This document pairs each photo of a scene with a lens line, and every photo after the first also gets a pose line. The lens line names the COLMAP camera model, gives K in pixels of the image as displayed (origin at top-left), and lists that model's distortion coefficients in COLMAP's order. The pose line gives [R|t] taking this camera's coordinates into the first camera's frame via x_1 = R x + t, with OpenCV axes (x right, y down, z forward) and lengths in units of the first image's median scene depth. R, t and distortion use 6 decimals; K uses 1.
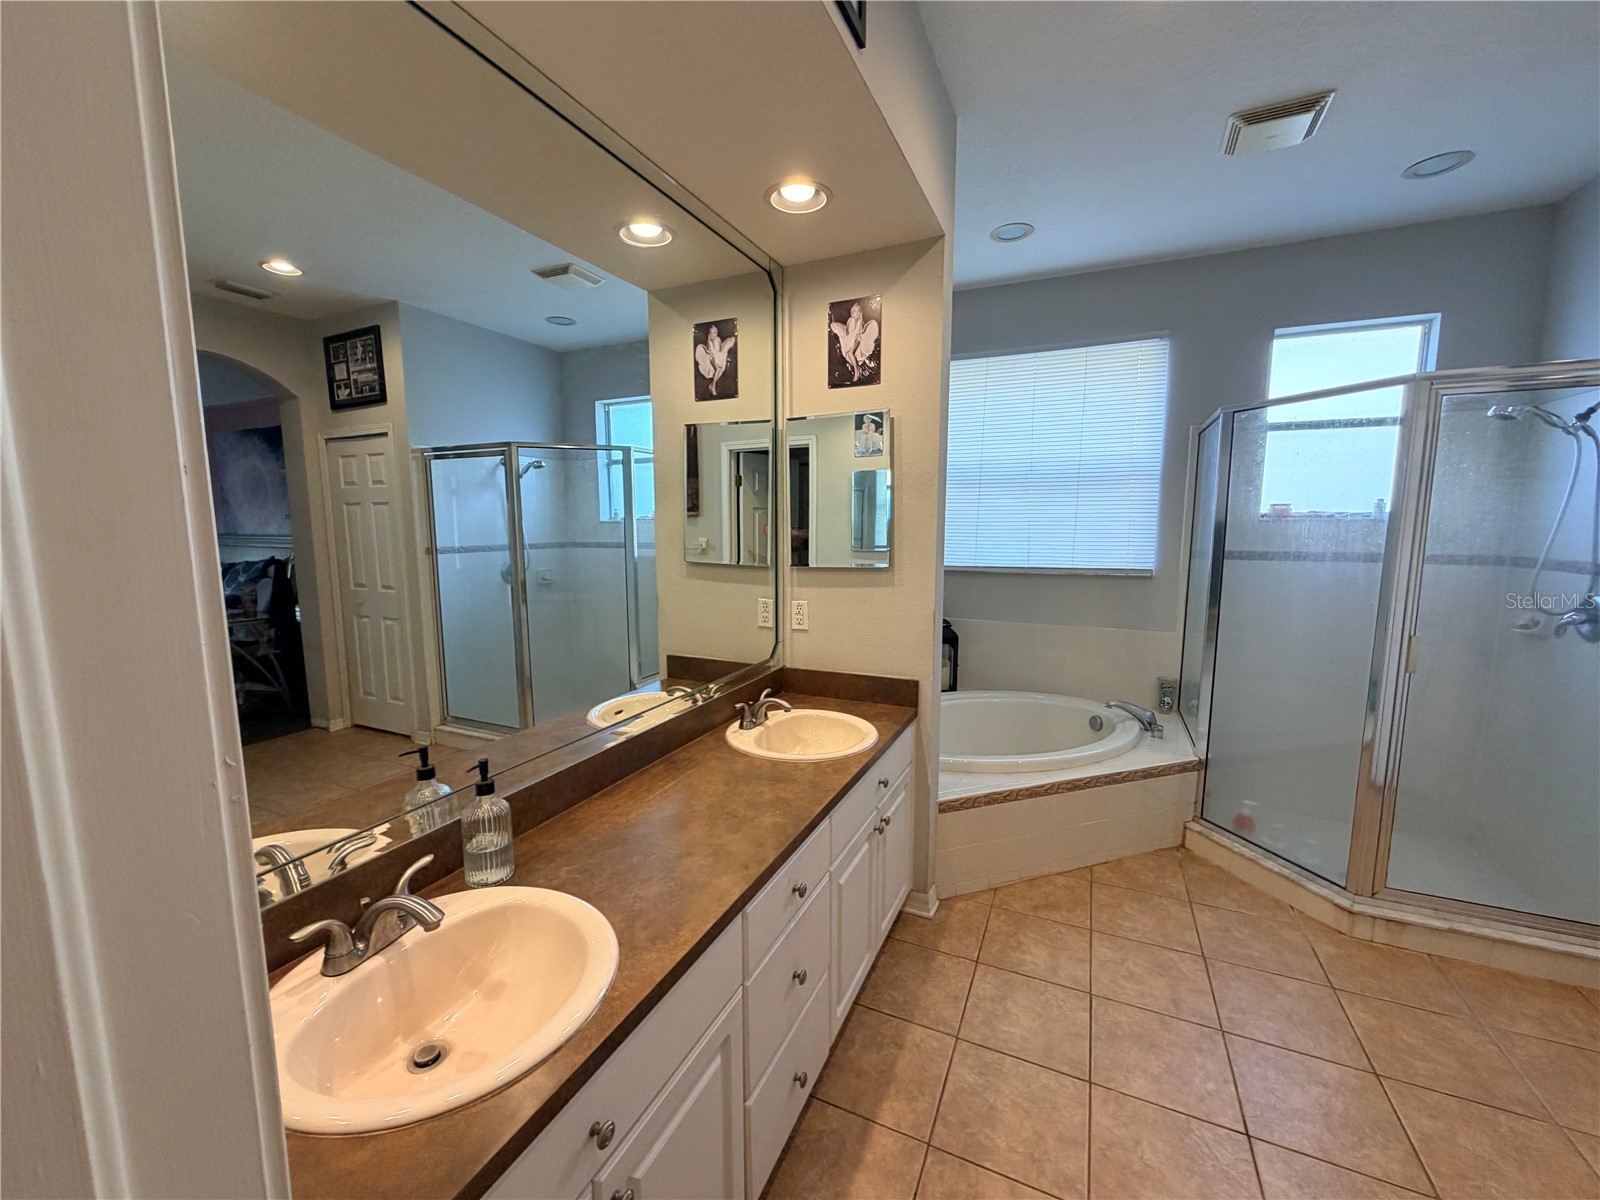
lens RADIAL K [[639.9, 0, 800.0], [0, 639.9, 603.2], [0, 0, 1]] dist [-0.000575, 0.000529]
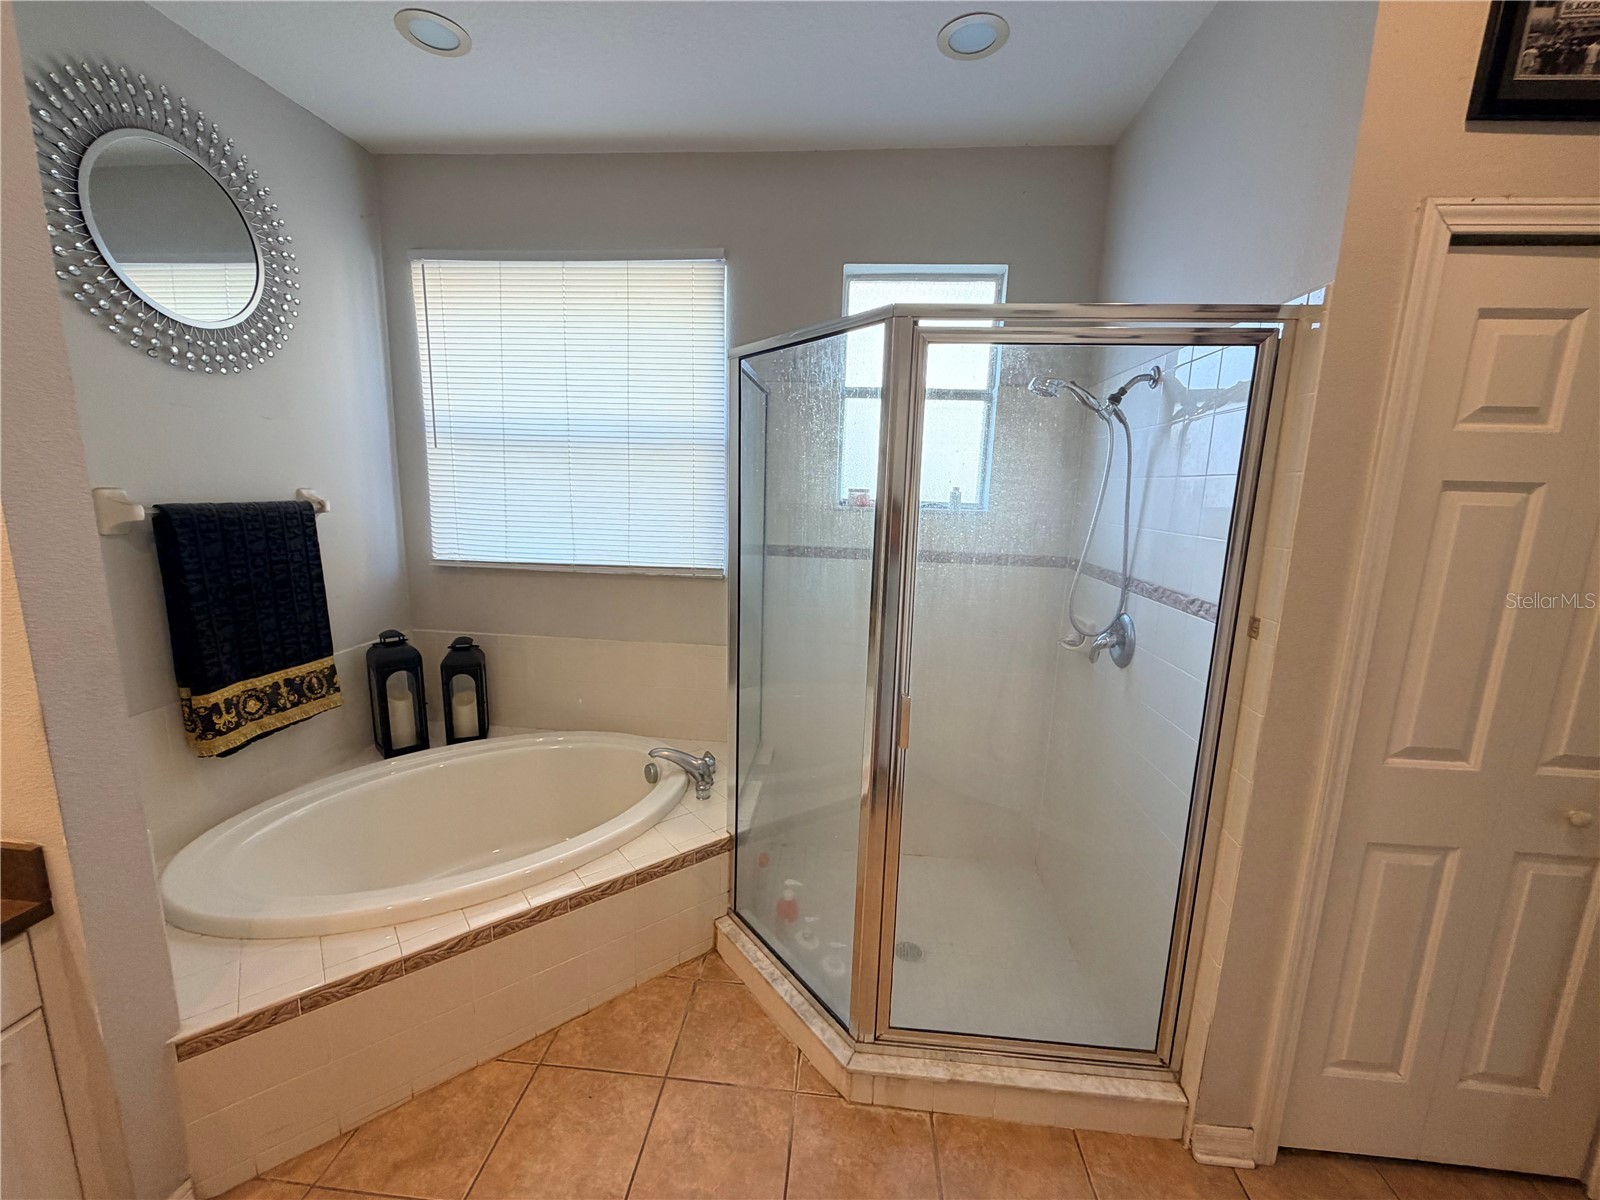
lens RADIAL K [[639.9, 0, 800.0], [0, 639.9, 601.1], [0, 0, 1]] dist [-0.000575, 0.000529]
pose [[0.941537, -0.031153, 0.335465, 0.477944], [0.011830, 0.998159, 0.059492, -0.073482], [-0.336701, -0.052045, 0.940172, 0.300369]]
